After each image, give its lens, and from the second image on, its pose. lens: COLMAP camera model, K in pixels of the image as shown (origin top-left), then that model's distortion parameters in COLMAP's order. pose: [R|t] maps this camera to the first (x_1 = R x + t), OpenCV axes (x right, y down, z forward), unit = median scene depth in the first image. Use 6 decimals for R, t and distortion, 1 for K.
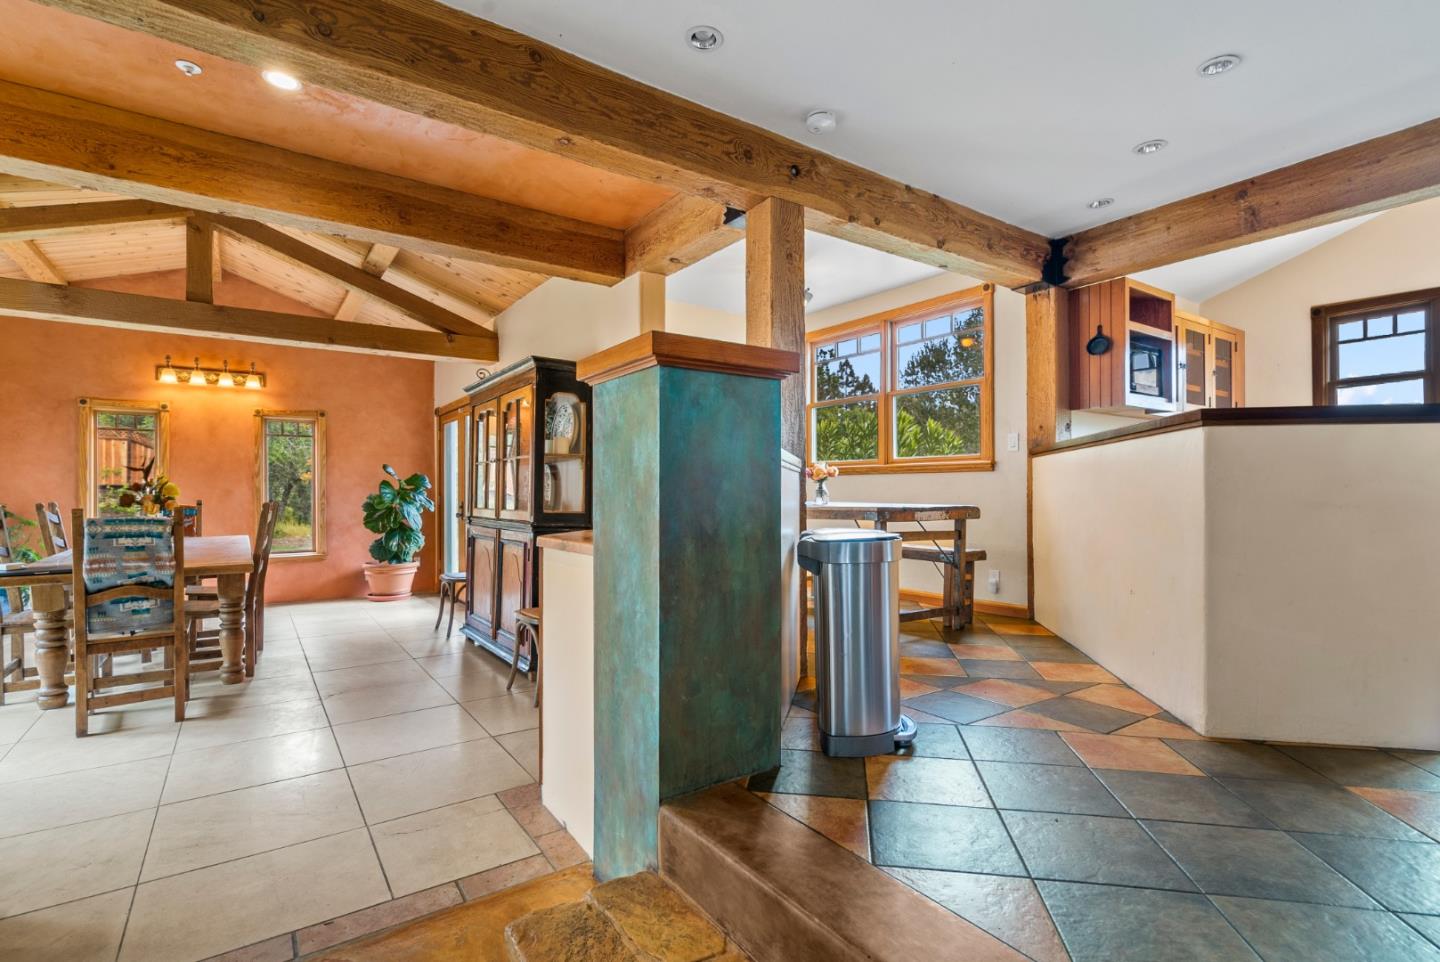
lens RADIAL K [[674.6, 0, 717.5], [0, 674.6, 492.7], [0, 0, 1]] dist [-0.004486, 0.001029]
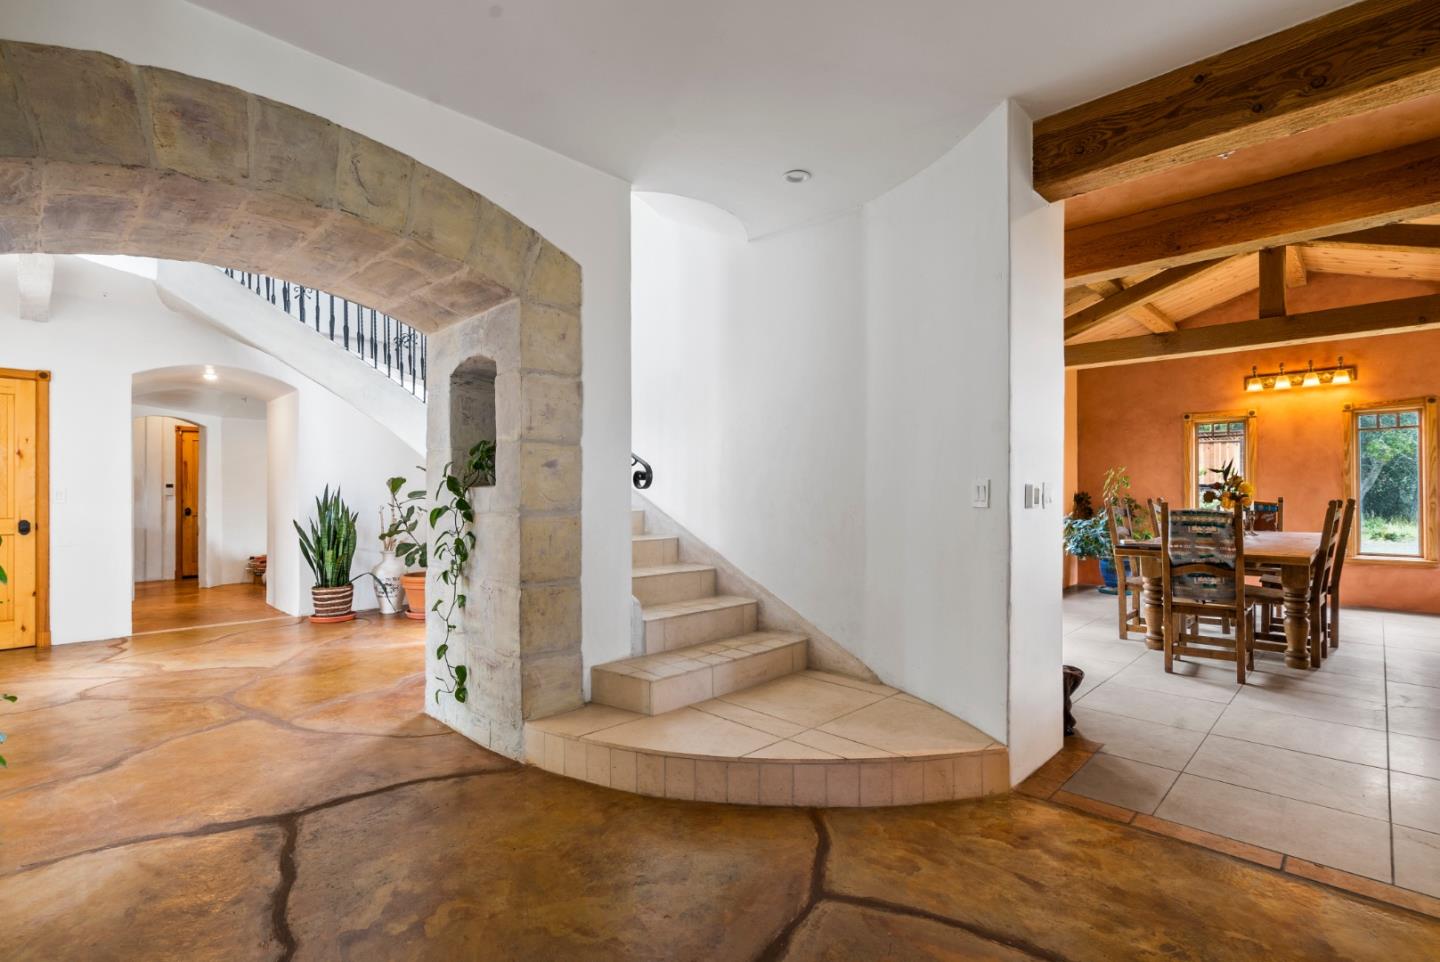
lens RADIAL K [[674.6, 0, 721.6], [0, 674.6, 484.8], [0, 0, 1]] dist [-0.004486, 0.001029]
pose [[0.183953, -0.009407, -0.982890, 0.134578], [0.000359, 0.999955, -0.009503, 0.000456], [0.982935, 0.001395, 0.183948, -0.078171]]
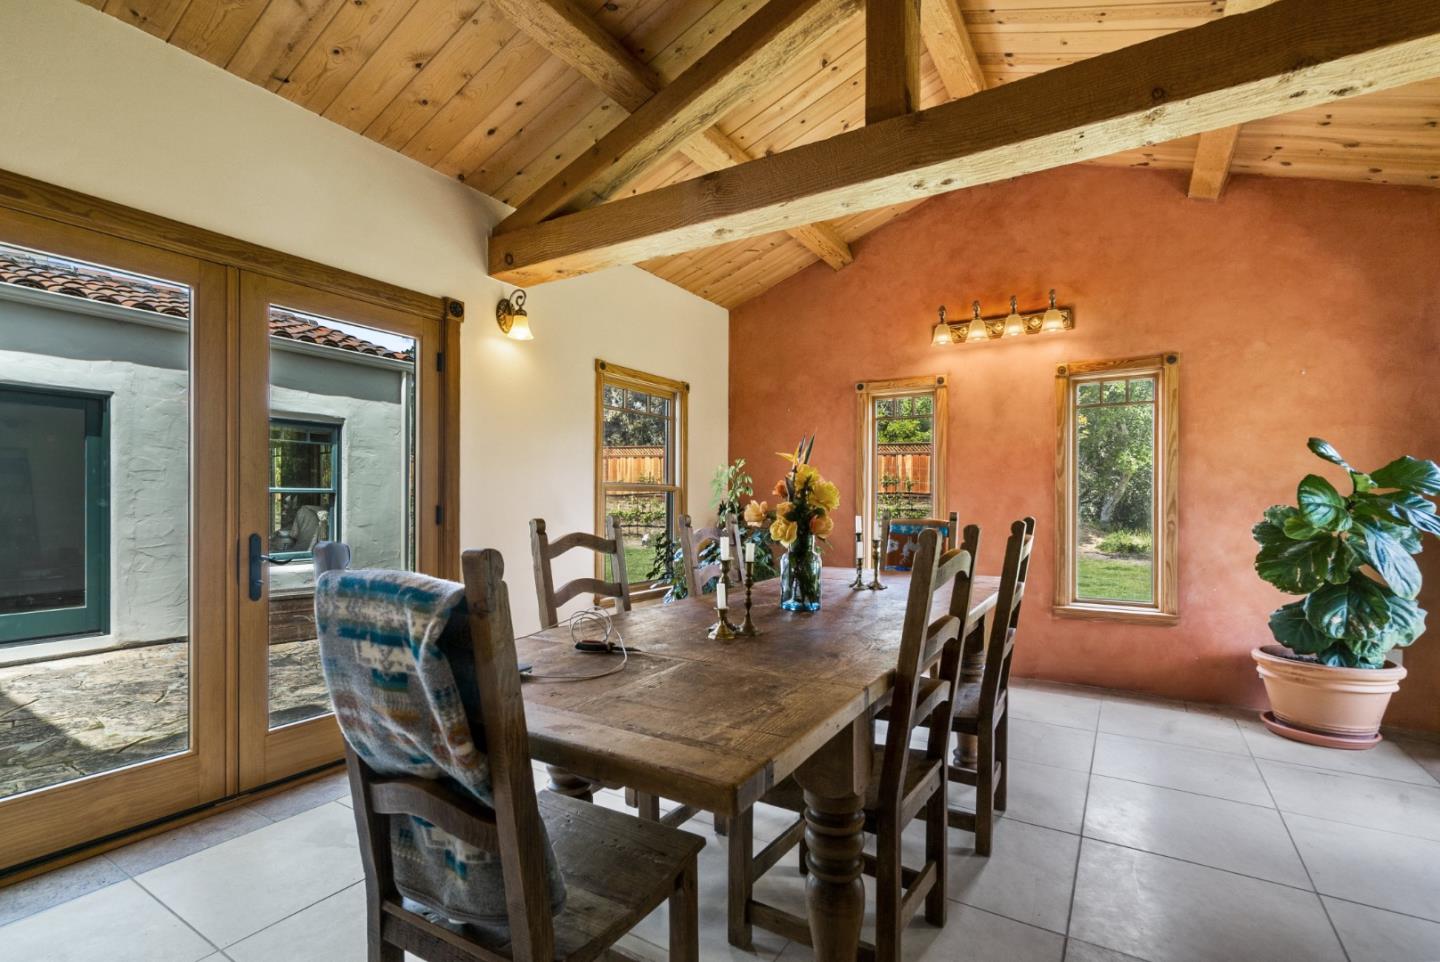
lens RADIAL K [[674.6, 0, 709.5], [0, 674.6, 495.3], [0, 0, 1]] dist [-0.004486, 0.001029]
pose [[0.389337, -0.001818, -0.921094, -0.334637], [-0.007112, 0.999962, -0.004980, -0.000438], [0.921068, 0.008490, 0.389309, 0.646181]]
